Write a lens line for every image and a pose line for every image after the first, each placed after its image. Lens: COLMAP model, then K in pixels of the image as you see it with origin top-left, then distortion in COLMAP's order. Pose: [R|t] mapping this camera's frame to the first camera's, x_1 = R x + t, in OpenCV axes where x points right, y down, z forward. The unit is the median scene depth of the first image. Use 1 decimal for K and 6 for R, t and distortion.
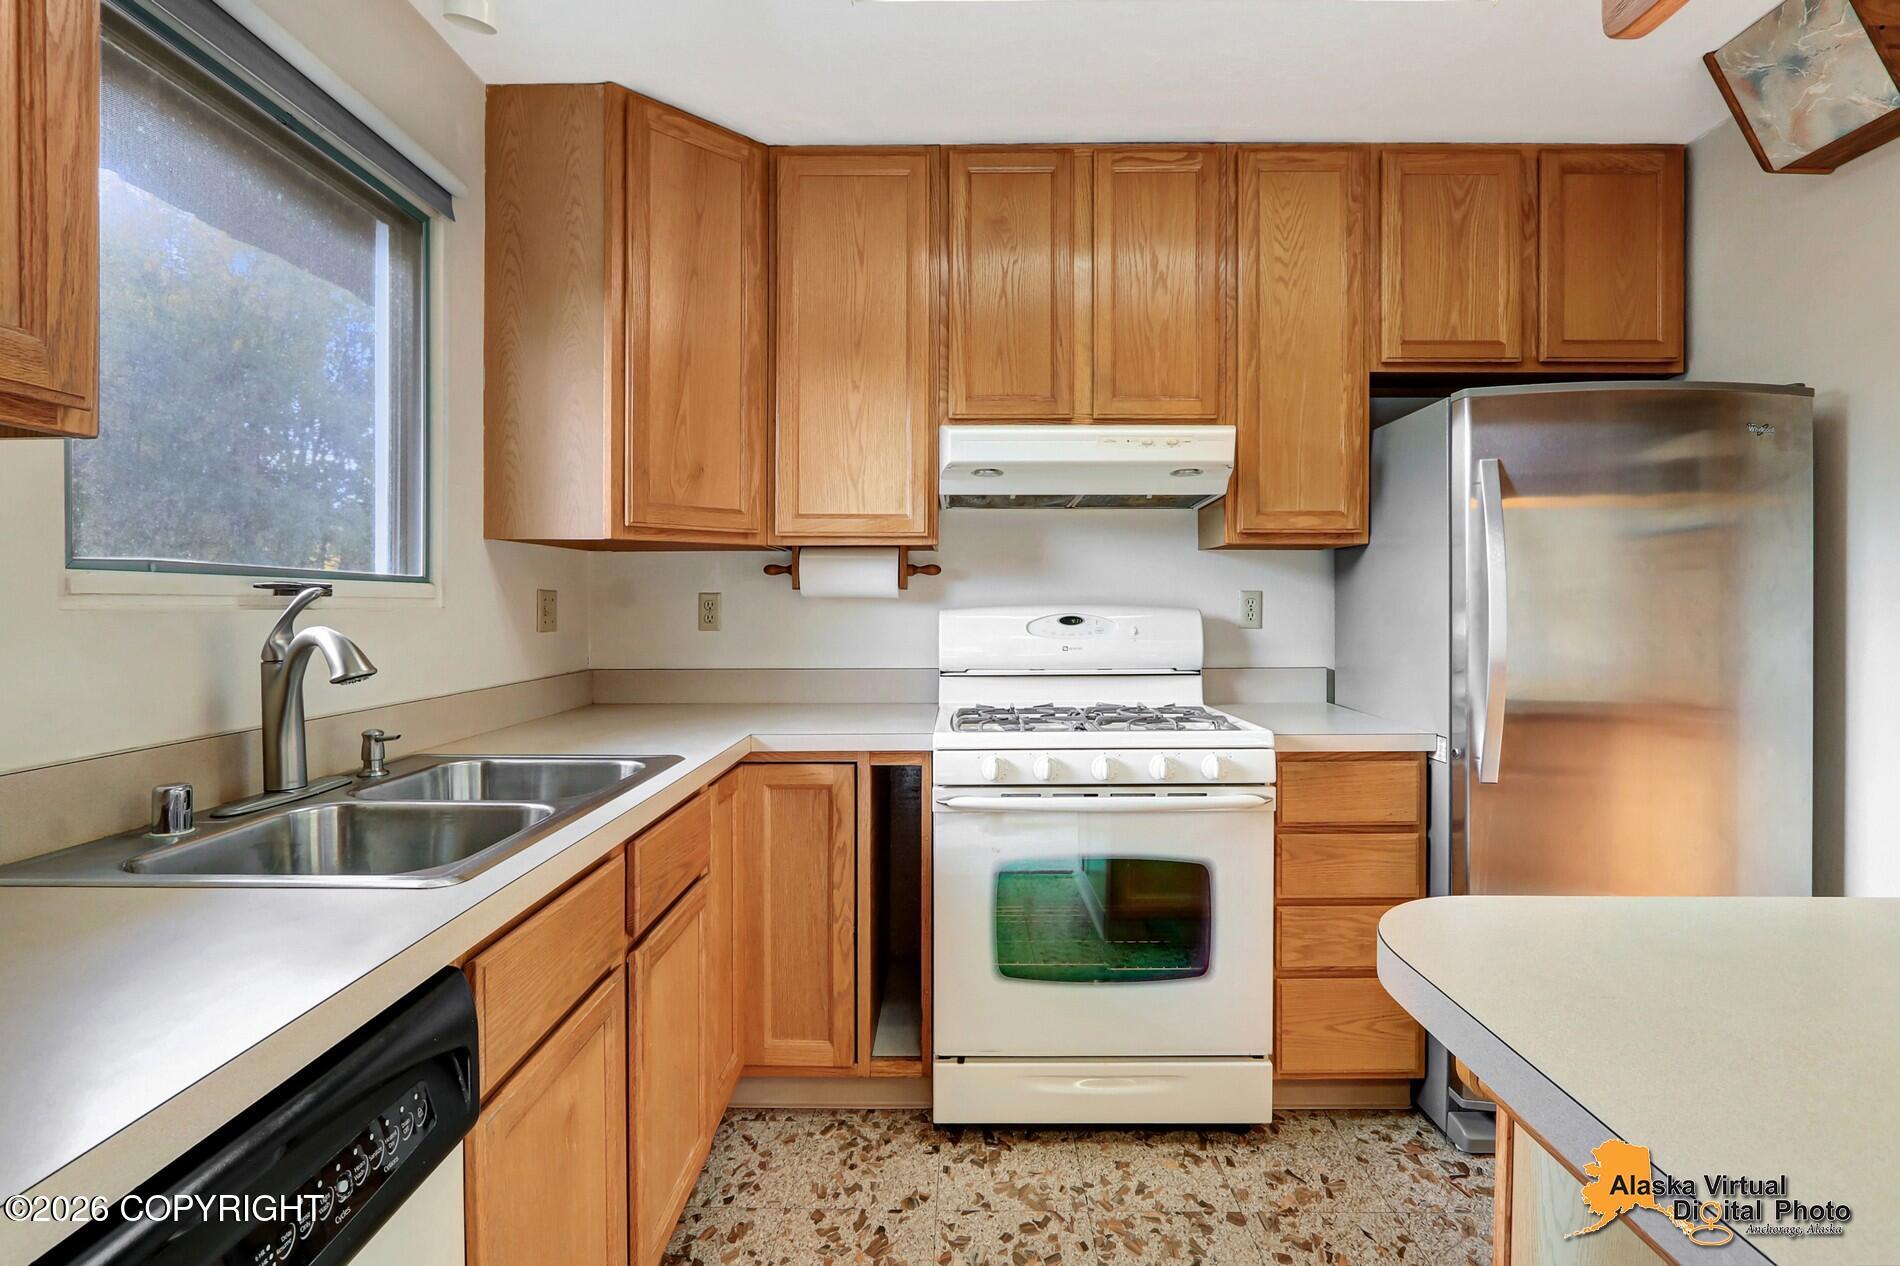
lens RADIAL K [[907.0, 0, 952.7], [0, 907.0, 613.8], [0, 0, 1]] dist [-0.015144, 0.001725]
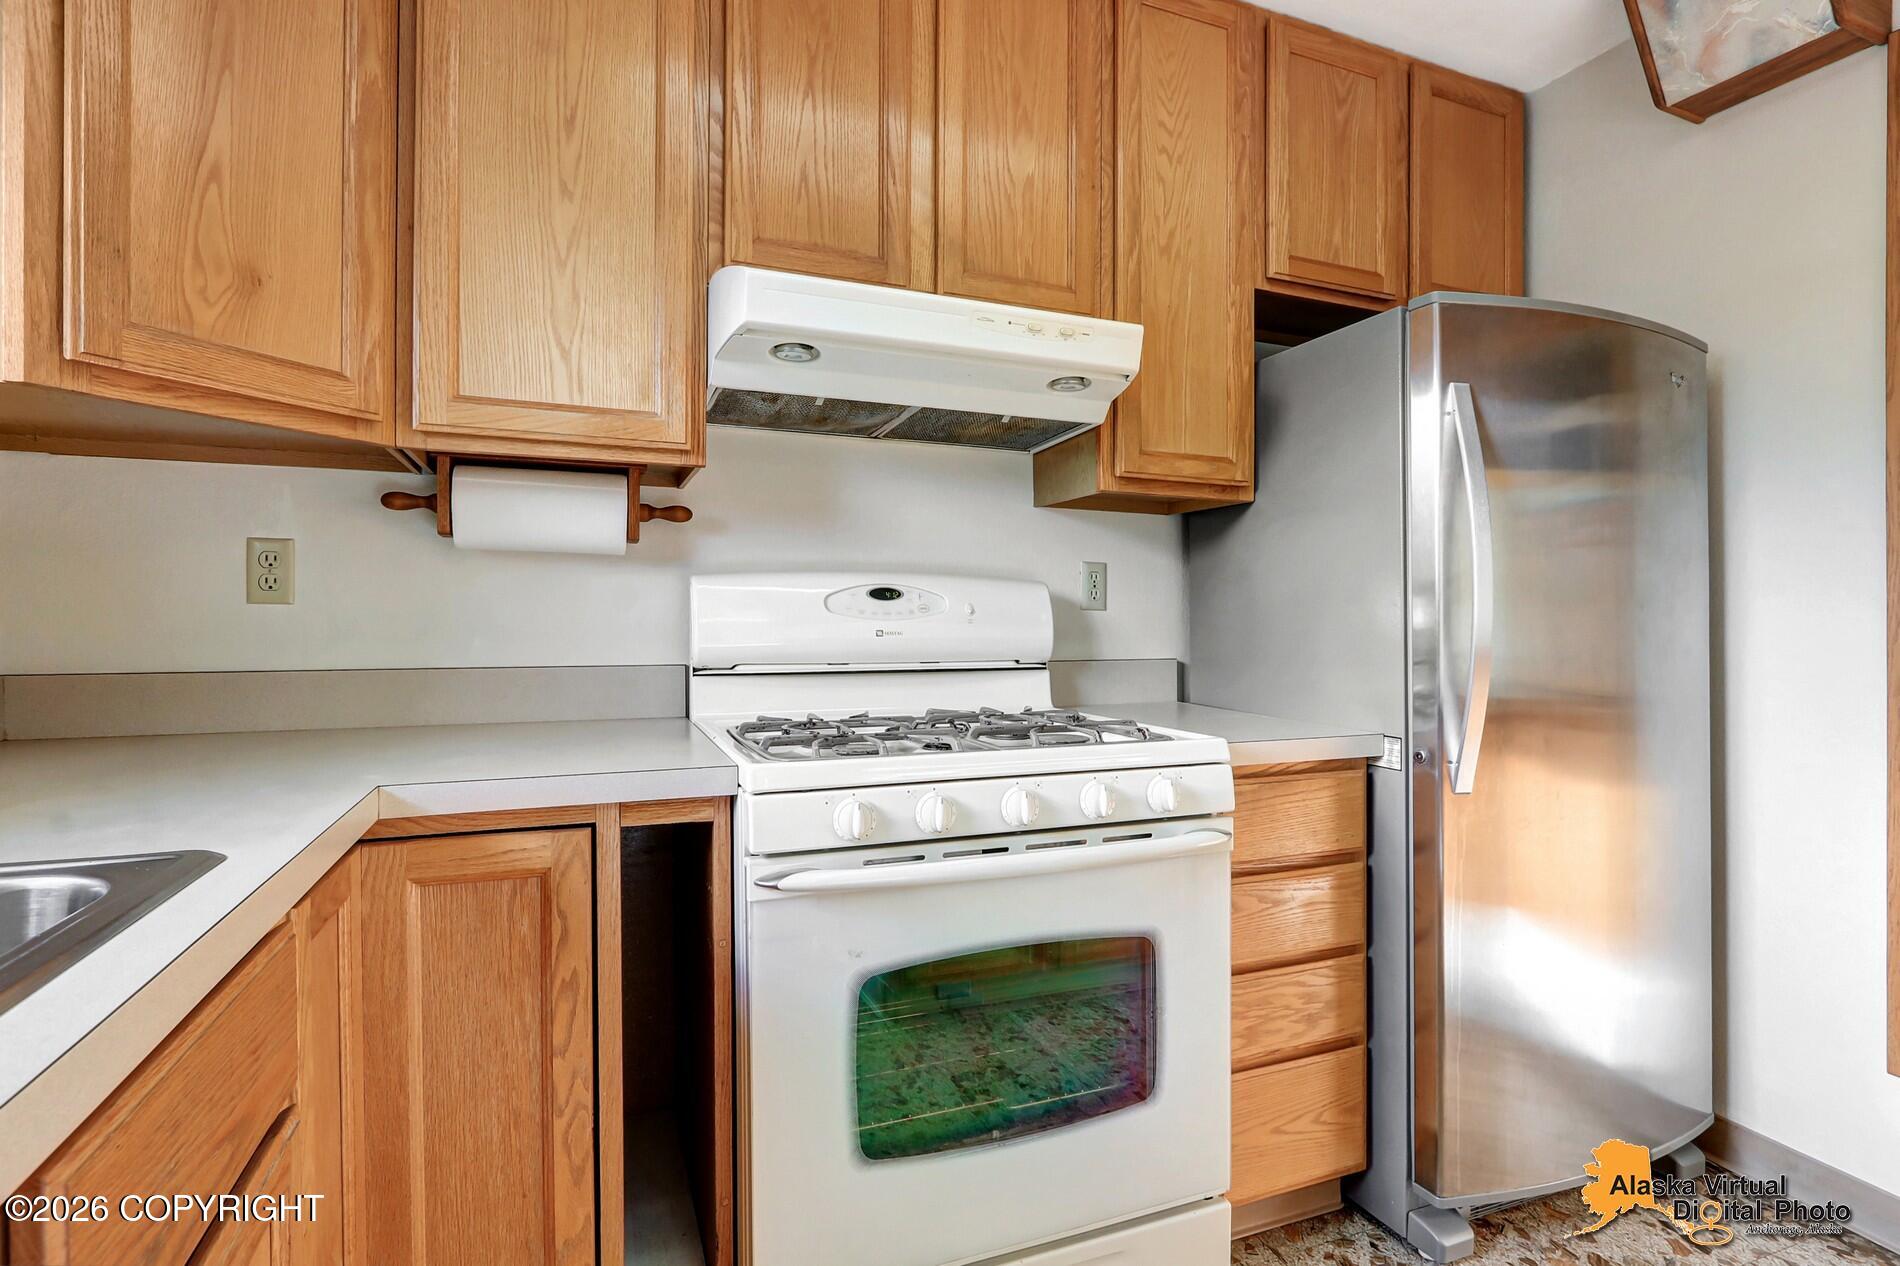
lens RADIAL K [[905.9, 0, 929.2], [0, 905.9, 645.0], [0, 0, 1]] dist [-0.009850, 0.001458]
pose [[0.927127, -0.002333, 0.374739, -0.111590], [-0.003482, 0.999884, 0.014841, 0.039536], [-0.374730, -0.015064, 0.927012, 0.365685]]
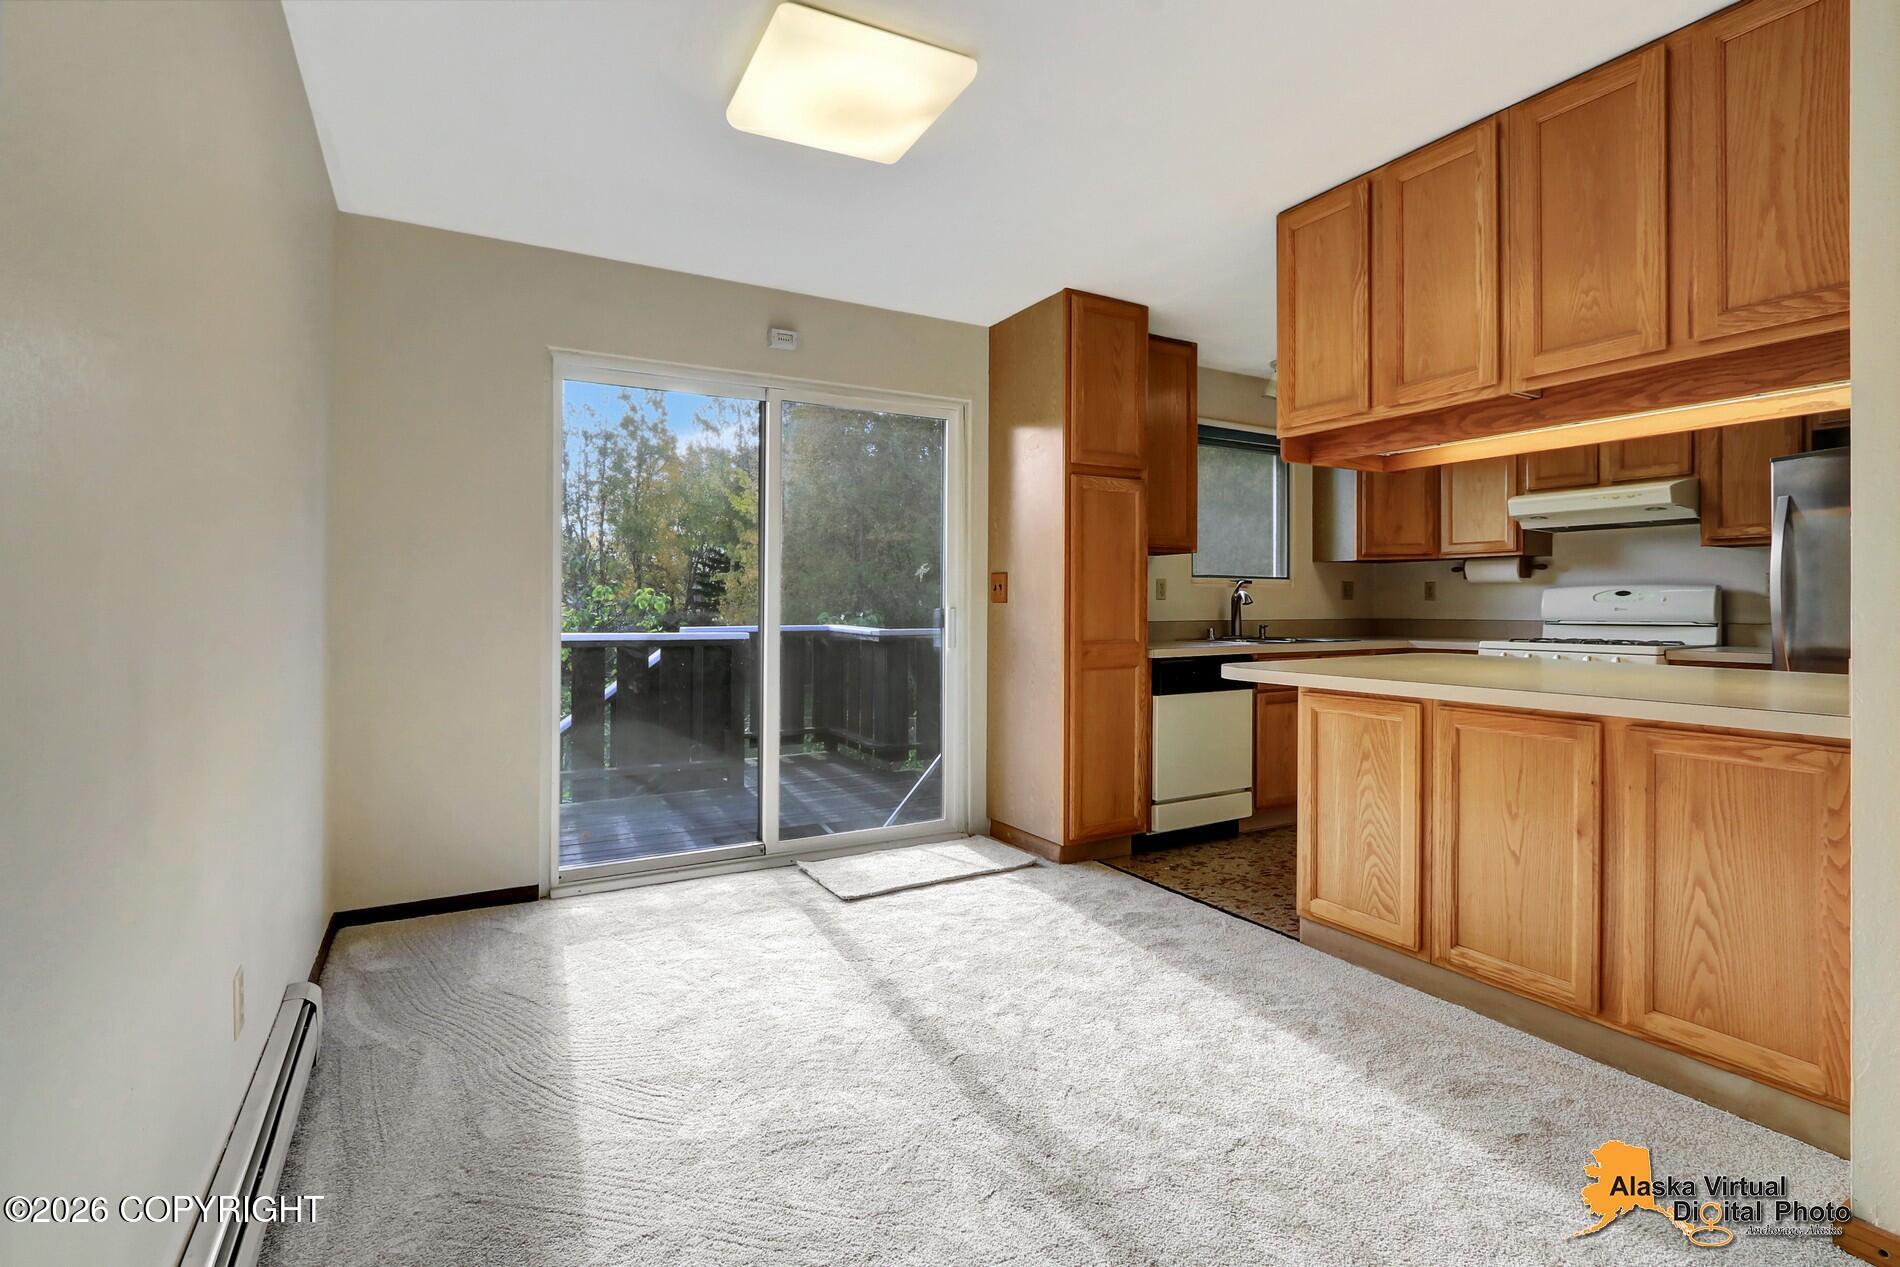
lens RADIAL K [[892.9, 0, 942.9], [0, 892.9, 593.8], [0, 0, 1]] dist [-0.000700, 0.000371]
pose [[0.489395, -0.009326, -0.872012, 1.081409], [-0.012258, 0.999770, -0.017572, 0.059500], [0.871976, 0.019289, 0.489169, -1.066197]]
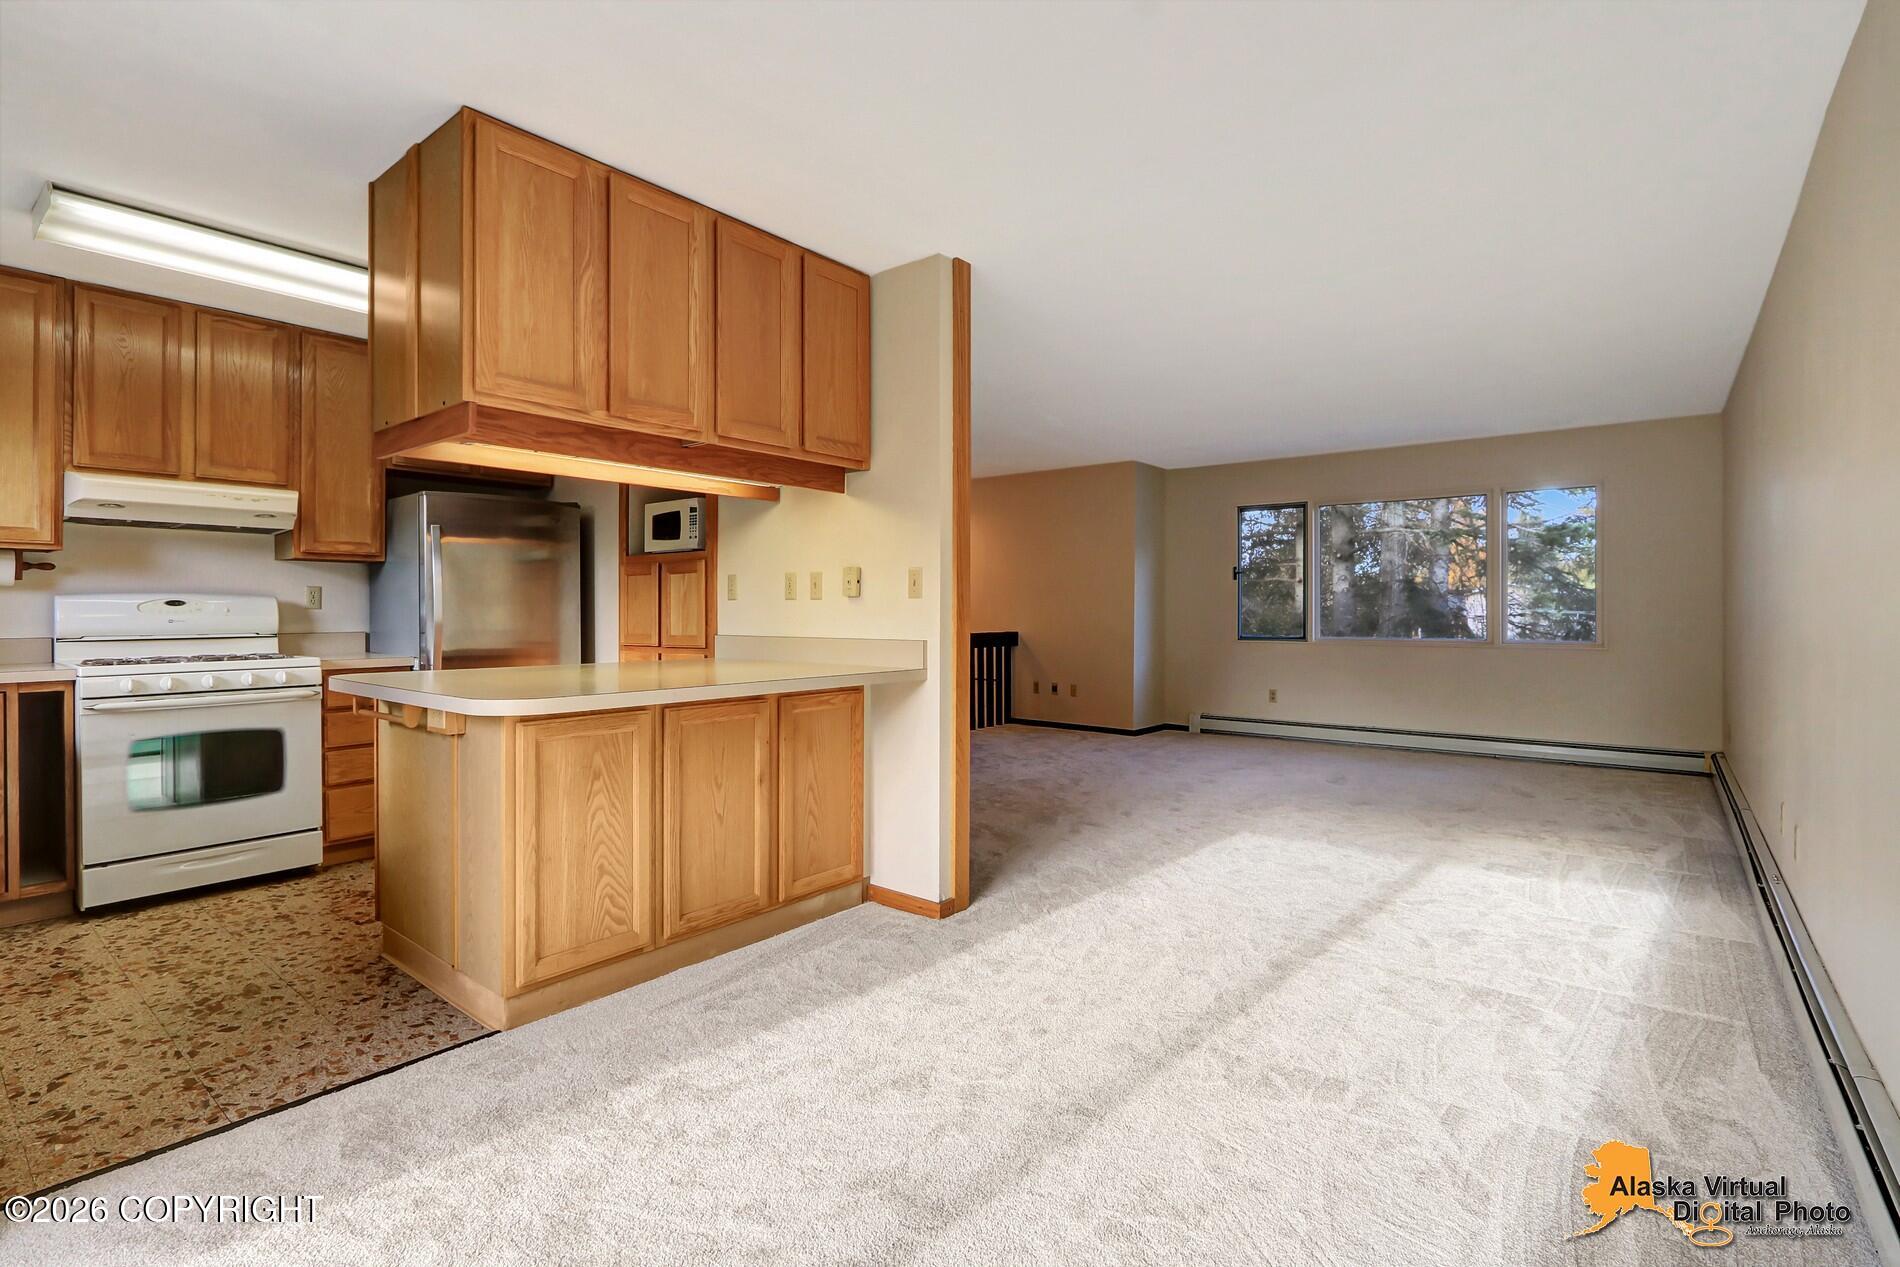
lens RADIAL K [[907.0, 0, 952.7], [0, 907.0, 614.3], [0, 0, 1]] dist [-0.015144, 0.001725]
pose [[0.619806, -0.002086, 0.784752, -0.267187], [0.011869, 0.999907, -0.006716, 0.056719], [-0.784665, 0.013476, 0.619773, -1.053814]]
